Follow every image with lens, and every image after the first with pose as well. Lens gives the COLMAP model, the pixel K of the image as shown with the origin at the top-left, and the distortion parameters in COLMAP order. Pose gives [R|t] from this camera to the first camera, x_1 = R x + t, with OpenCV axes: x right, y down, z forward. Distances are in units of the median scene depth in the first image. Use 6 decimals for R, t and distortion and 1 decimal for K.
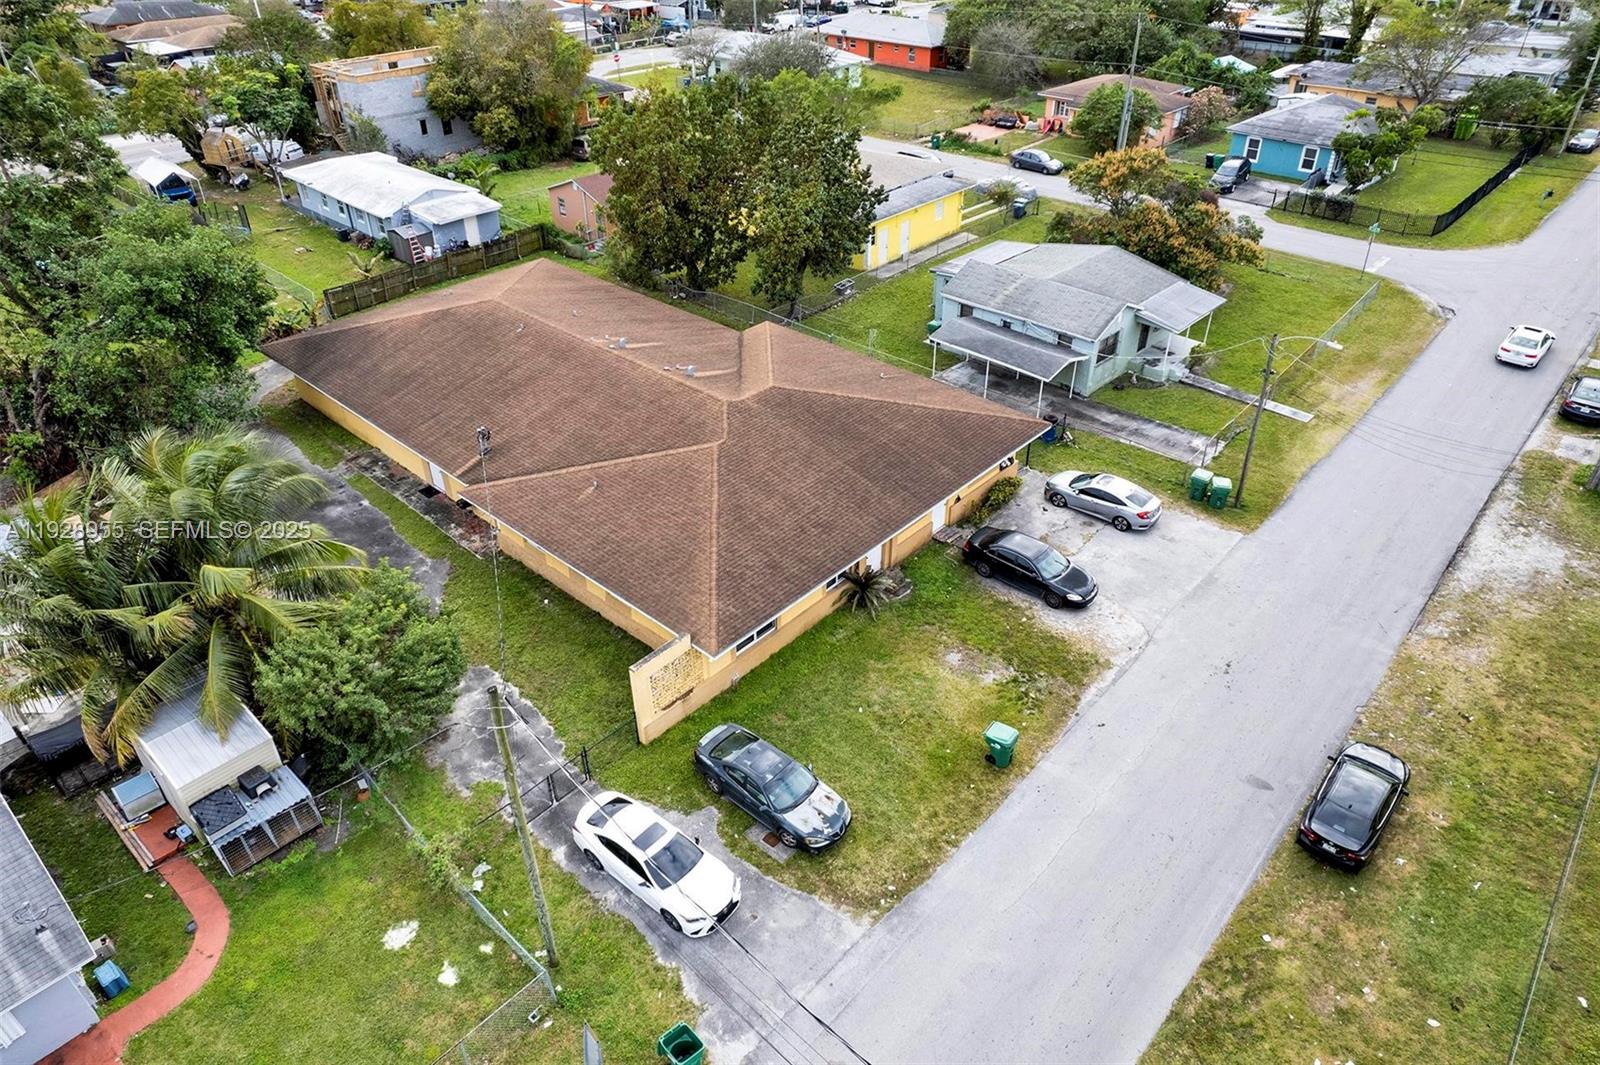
lens RADIAL K [[1034.7, 0, 802.7], [0, 1034.7, 514.9], [0, 0, 1]] dist [-0.068260, 0.066887]
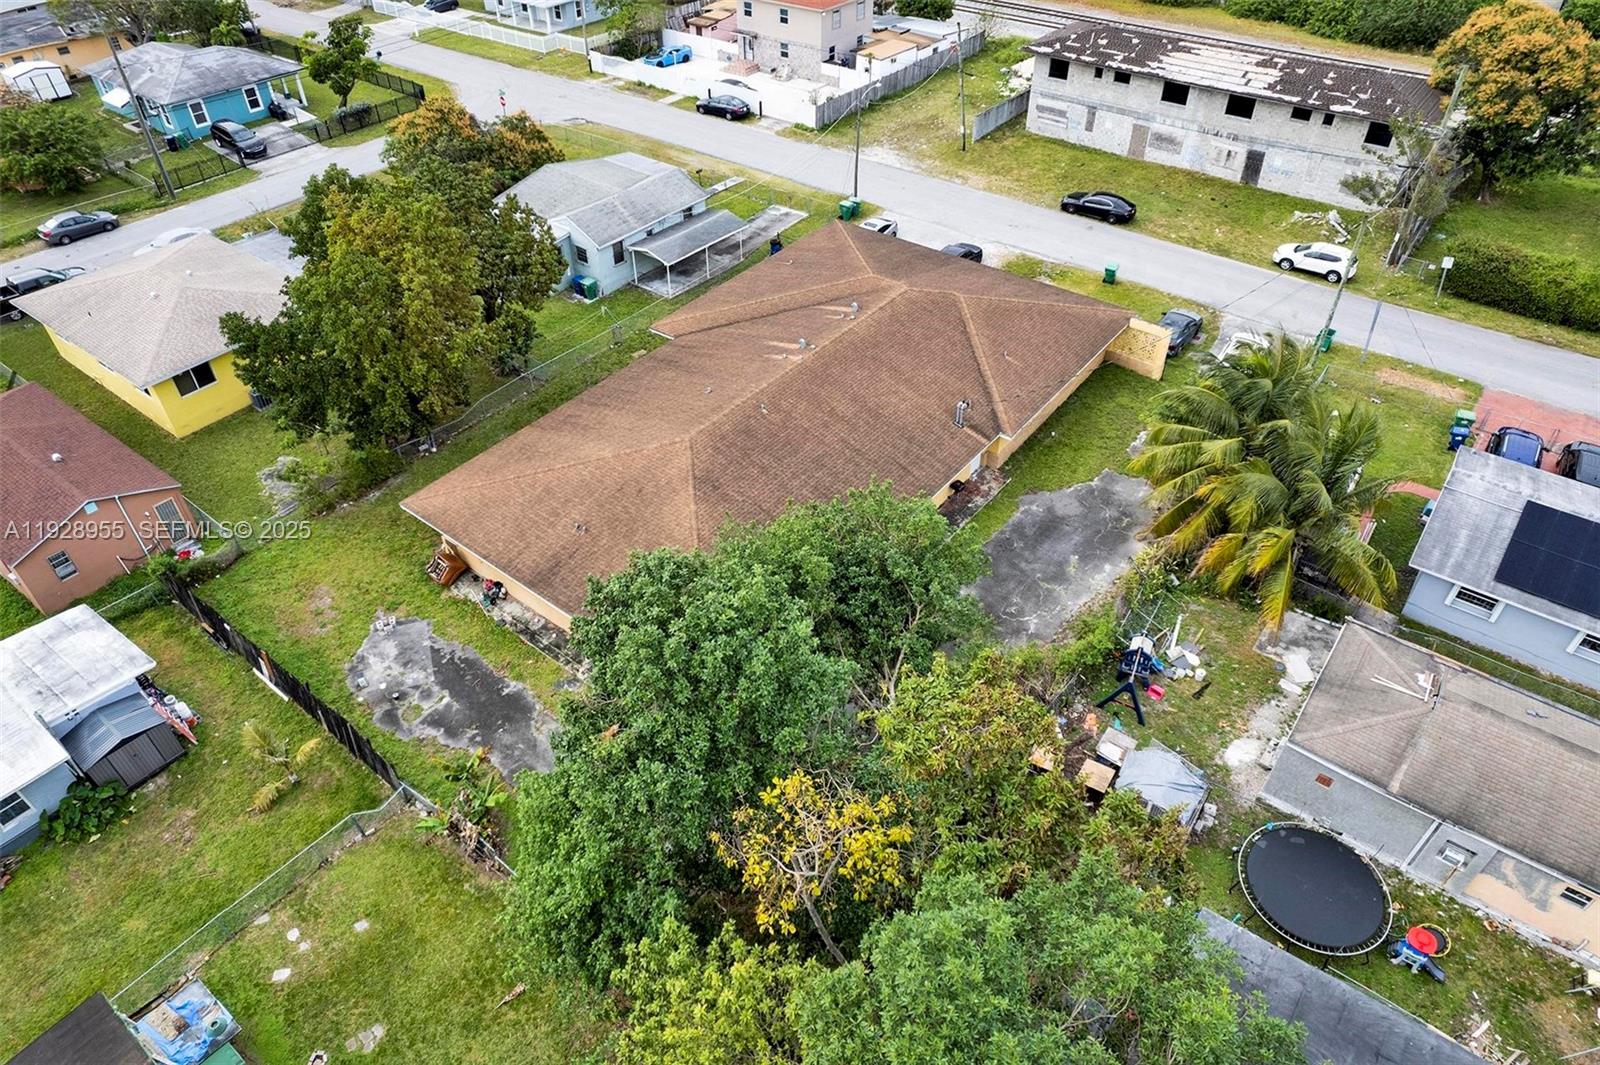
lens RADIAL K [[1023.1, 0, 797.3], [0, 1023.1, 531.0], [0, 0, 1]] dist [-0.082278, 0.079593]
pose [[-0.083632, -0.646601, 0.758230, -1.367463], [0.553250, 0.602724, 0.575012, -0.821621], [-0.828807, 0.467580, 0.307325, 0.974028]]
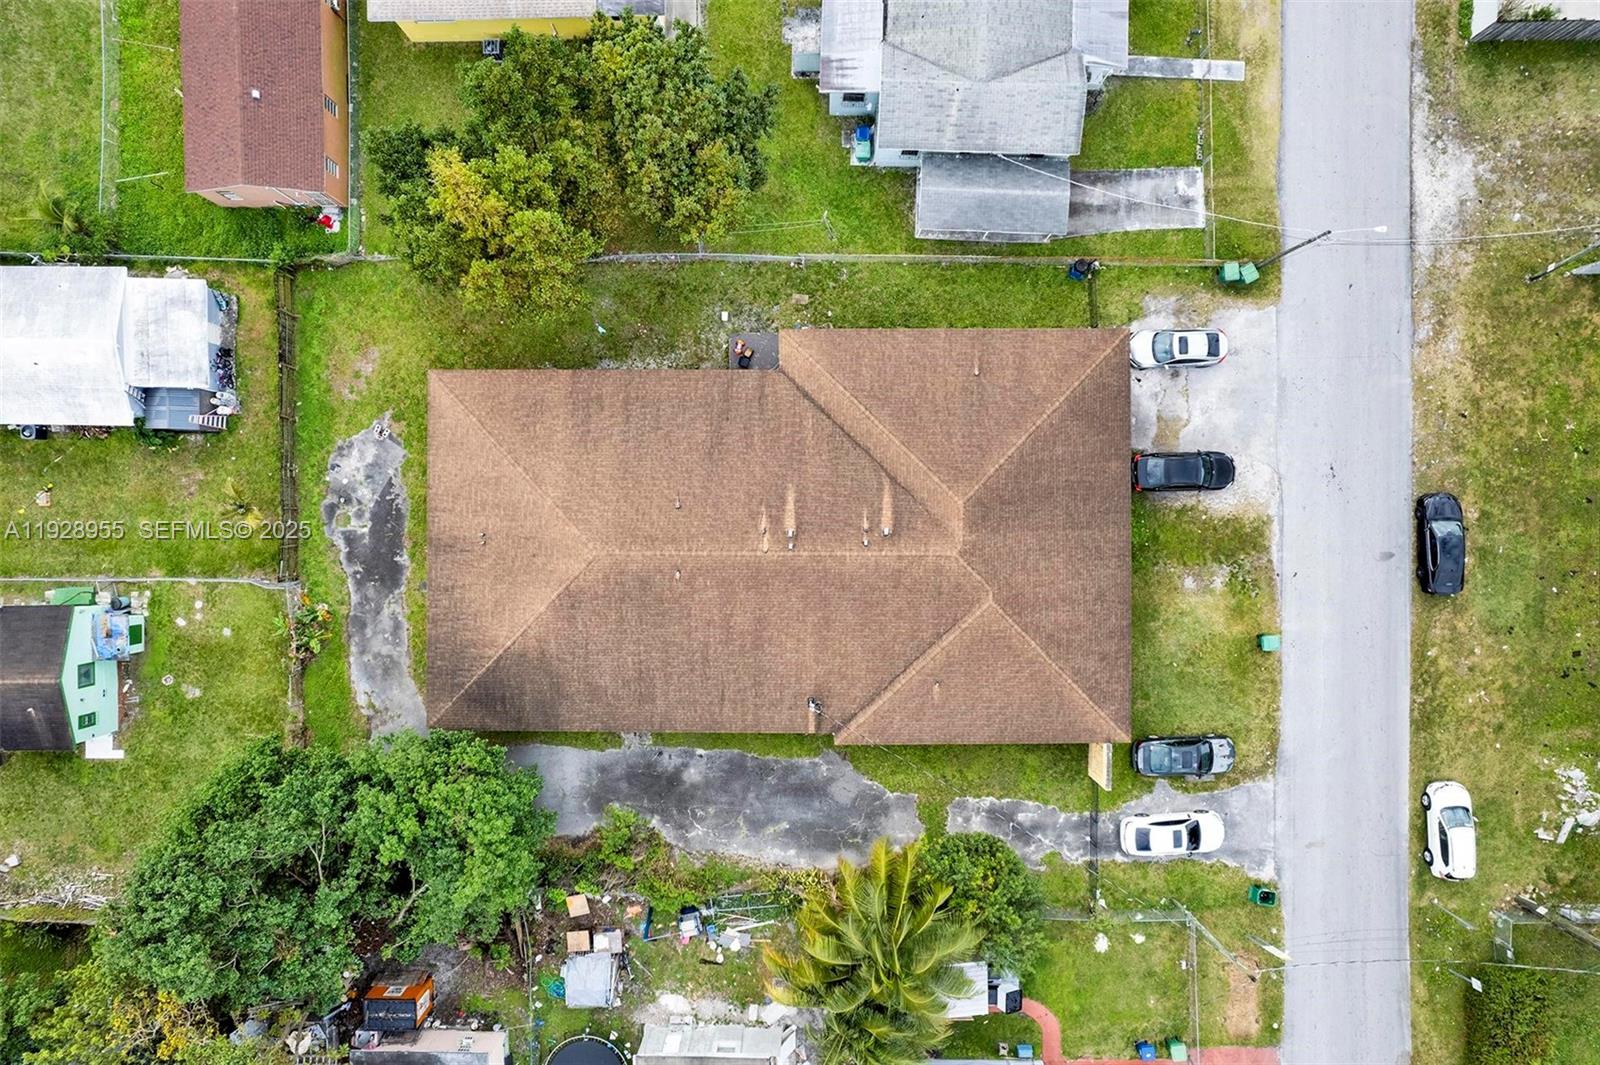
lens RADIAL K [[1042.4, 0, 795.8], [0, 1042.4, 541.8], [0, 0, 1]] dist [-0.082615, 0.076162]
pose [[0.737842, -0.674811, -0.014817, -0.202069], [0.374839, 0.391399, 0.840418, -1.301966], [-0.561324, -0.625650, 0.541736, 0.539748]]
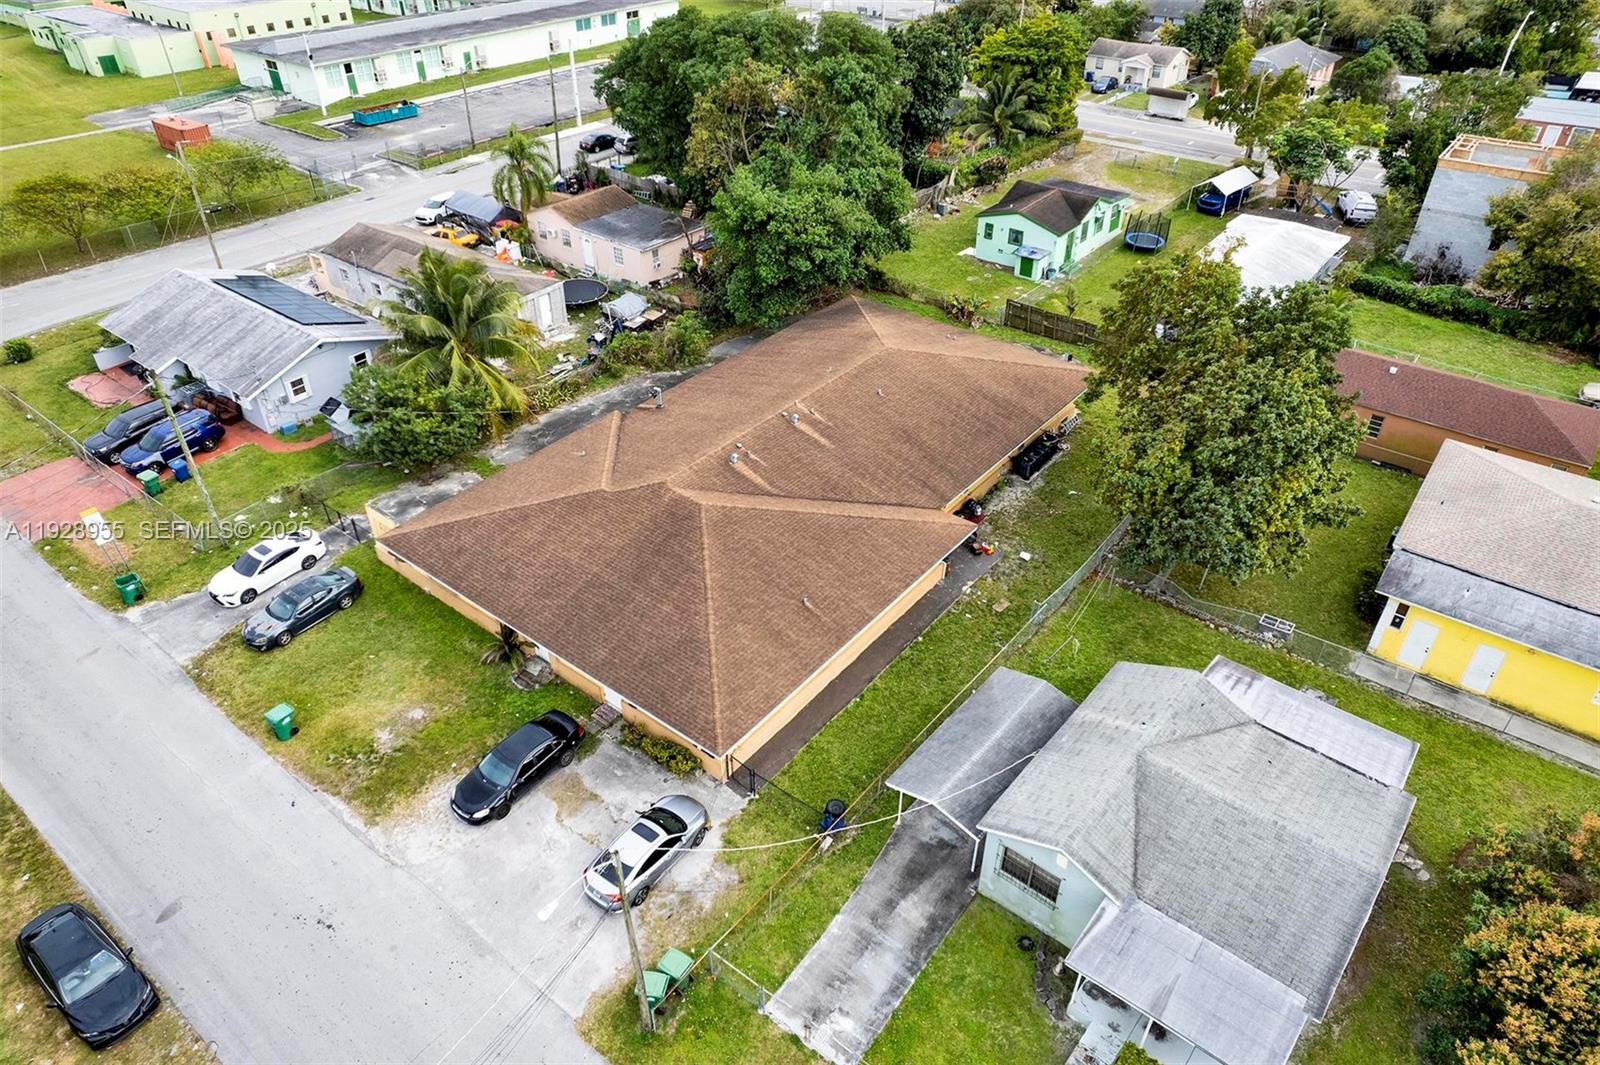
lens RADIAL K [[1023.1, 0, 797.3], [0, 1023.1, 531.0], [0, 0, 1]] dist [-0.082278, 0.079593]
pose [[0.068833, 0.586390, -0.807099, 0.922084], [-0.546191, 0.699147, 0.461377, -0.714232], [0.834828, 0.409072, 0.368405, 0.838010]]
